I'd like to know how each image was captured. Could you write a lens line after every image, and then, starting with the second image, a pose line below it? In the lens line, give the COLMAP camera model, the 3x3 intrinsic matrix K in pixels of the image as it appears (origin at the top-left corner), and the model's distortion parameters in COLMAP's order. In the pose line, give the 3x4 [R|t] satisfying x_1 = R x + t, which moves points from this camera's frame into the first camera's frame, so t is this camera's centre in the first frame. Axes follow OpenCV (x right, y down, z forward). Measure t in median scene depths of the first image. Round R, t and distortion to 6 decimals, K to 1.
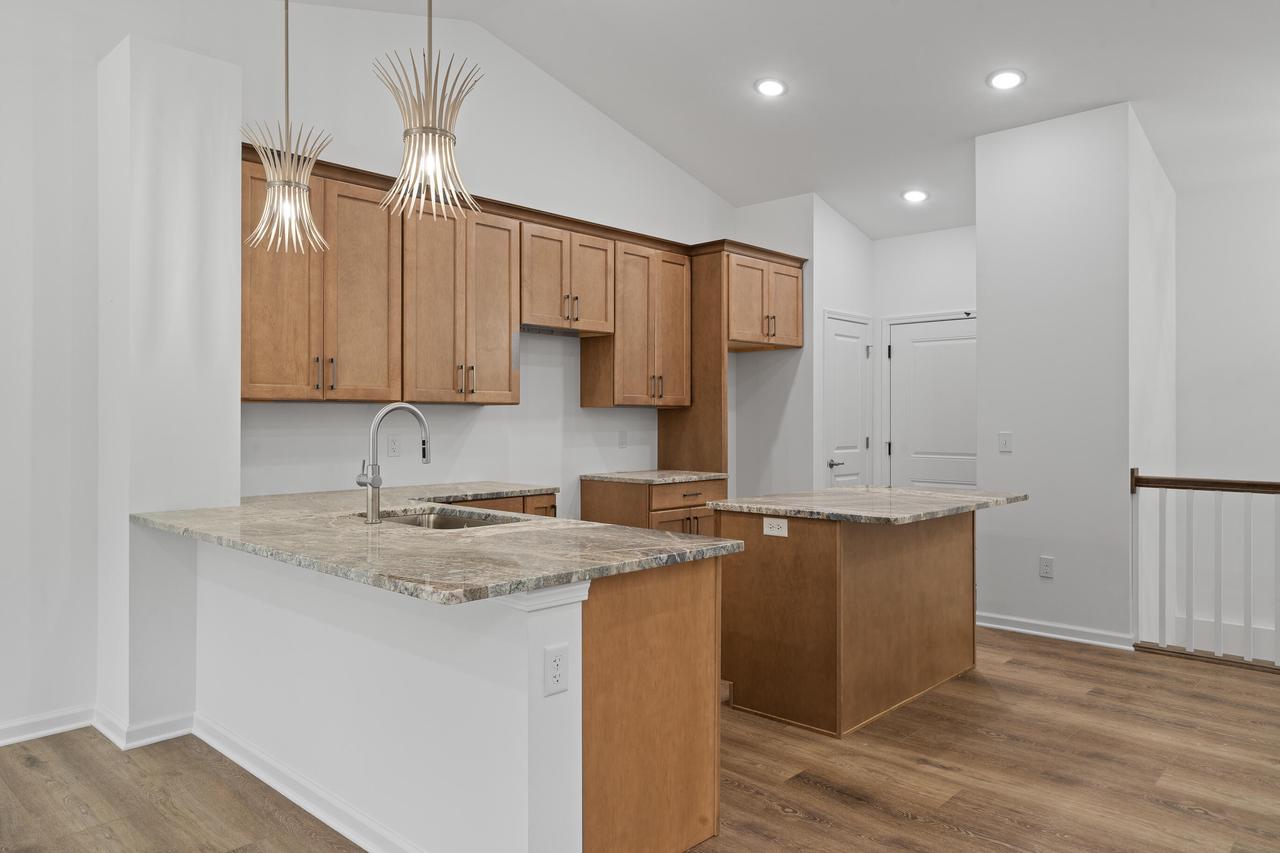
lens RADIAL K [[861.5, 0, 637.9], [0, 861.5, 422.7], [0, 0, 1]] dist [0.005837, 0.000195]
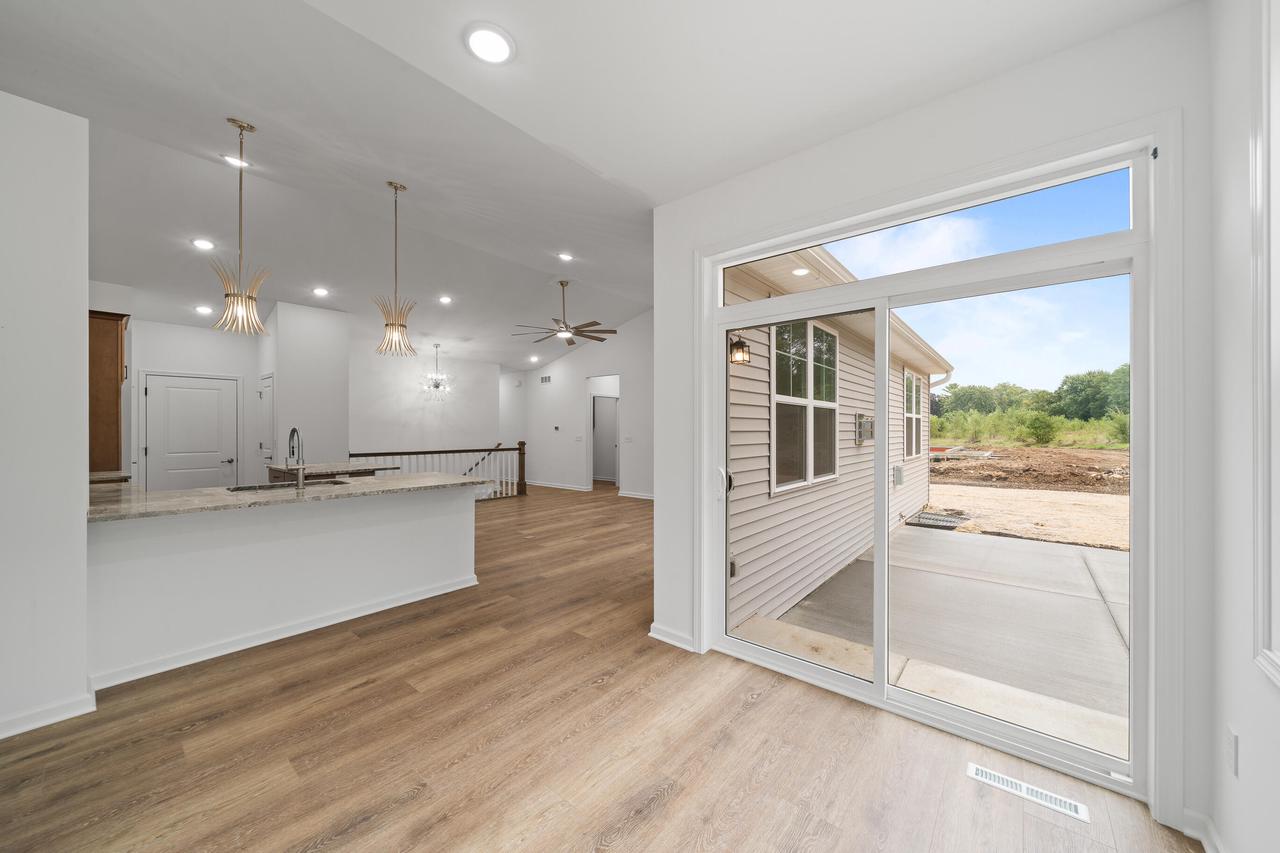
lens RADIAL K [[455.8, 0, 640.0], [0, 455.8, 426.5], [0, 0, 1]] dist [-0.000195, -0.000007]
pose [[-0.055375, 0.004390, 0.998456, -1.035028], [0.008736, 0.999954, -0.003913, -0.011521], [-0.998427, 0.008505, -0.055410, 0.210467]]
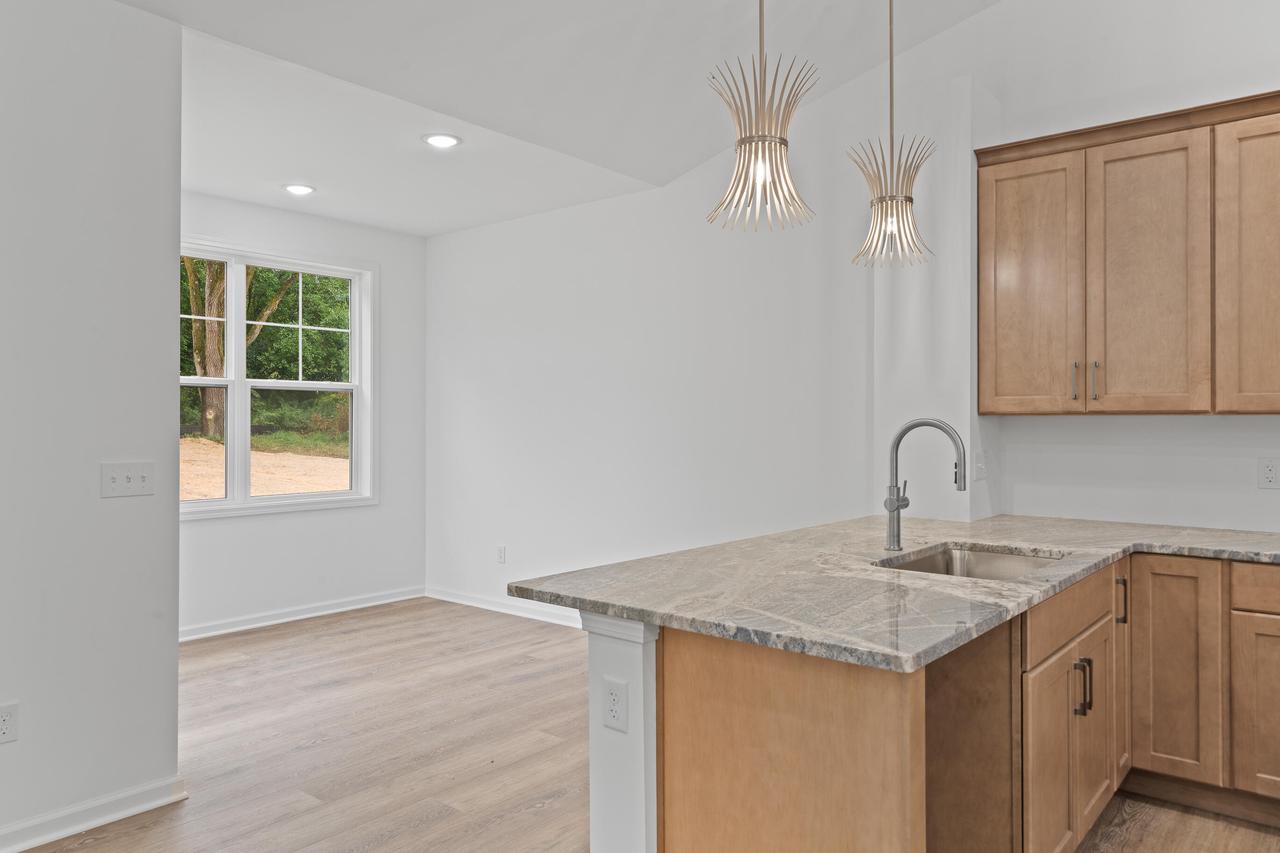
lens RADIAL K [[861.5, 0, 637.9], [0, 861.5, 422.7], [0, 0, 1]] dist [0.005837, 0.000195]
pose [[0.057767, -0.001674, -0.998329, 0.440852], [-0.006560, 0.999976, -0.002057, -0.010978], [0.998309, 0.006668, 0.057755, 0.501689]]
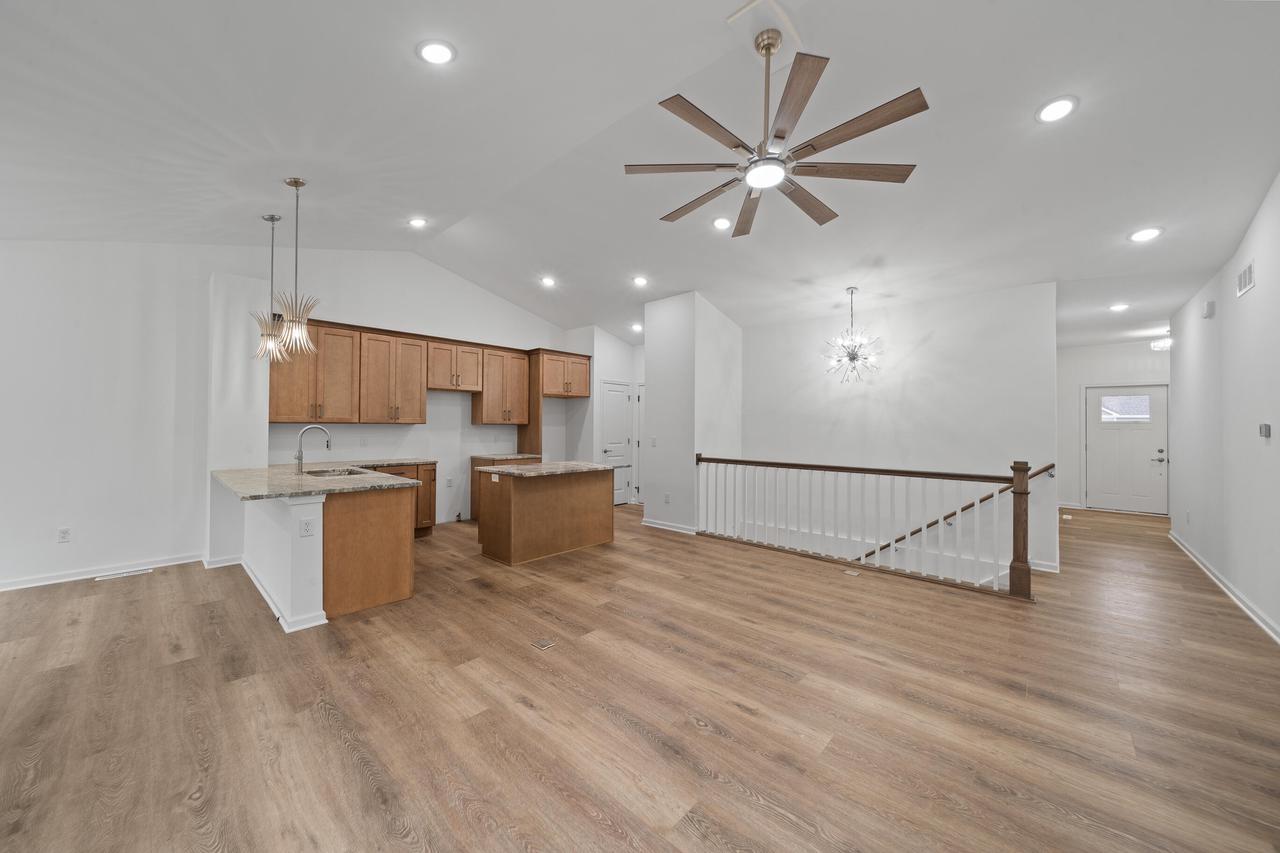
lens RADIAL K [[458.2, 0, 640.0], [0, 458.2, 426.5], [0, 0, 1]] dist [-0.003013, -0.000157]
pose [[0.999968, 0.004948, 0.006335, 0.482615], [-0.004918, 0.999977, -0.004739, -0.013585], [-0.006358, 0.004708, 0.999969, -0.224552]]
